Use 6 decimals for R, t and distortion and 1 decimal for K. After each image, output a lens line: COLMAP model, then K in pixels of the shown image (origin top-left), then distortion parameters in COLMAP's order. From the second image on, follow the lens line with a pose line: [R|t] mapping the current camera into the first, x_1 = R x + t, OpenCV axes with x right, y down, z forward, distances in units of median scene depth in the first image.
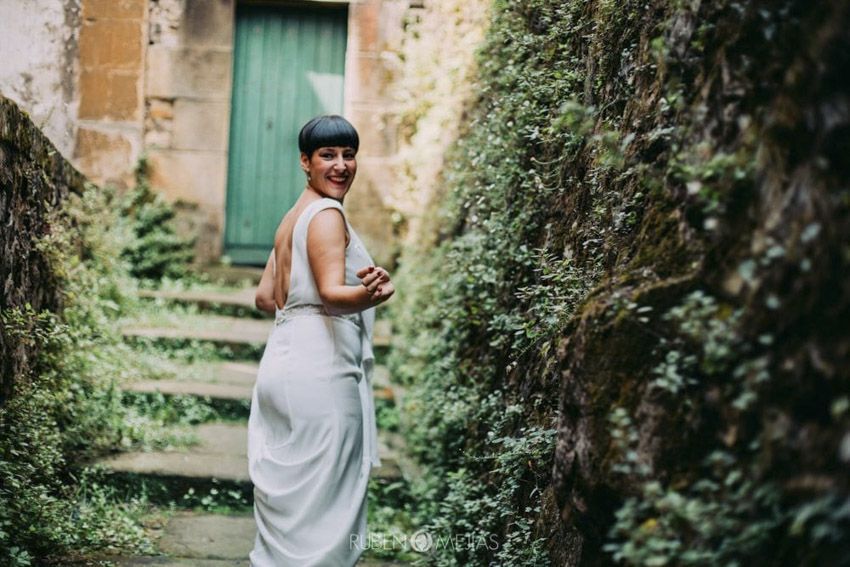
lens RADIAL K [[1251.0, 0, 425.0], [0, 1251.0, 283.5], [0, 0, 1]] dist [-0.146272, 0.121507]
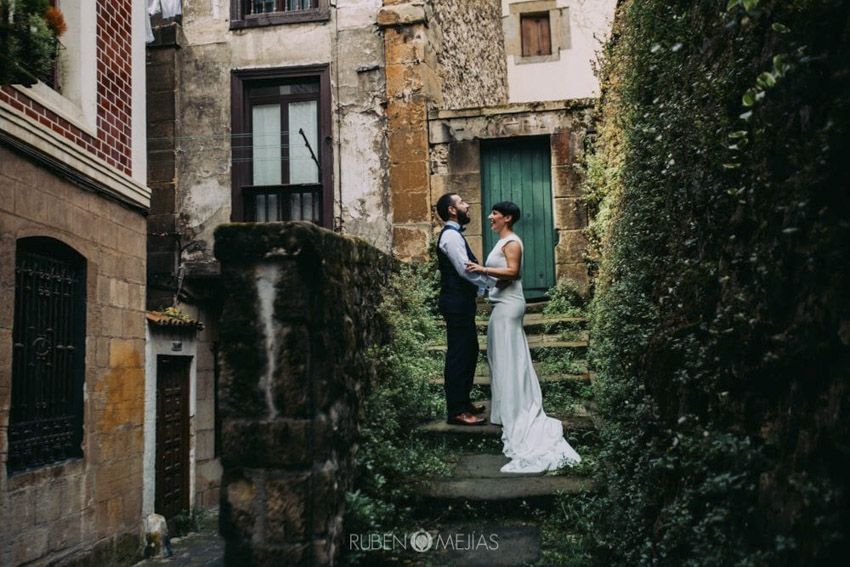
lens RADIAL K [[803.3, 0, 425.0], [0, 803.3, 283.5], [0, 0, 1]] dist [0.005846, 0.000193]
pose [[0.967860, -0.080135, -0.238381, 0.031480], [0.074148, 0.996668, -0.033994, -0.017283], [0.240311, 0.015226, 0.970576, -0.105869]]
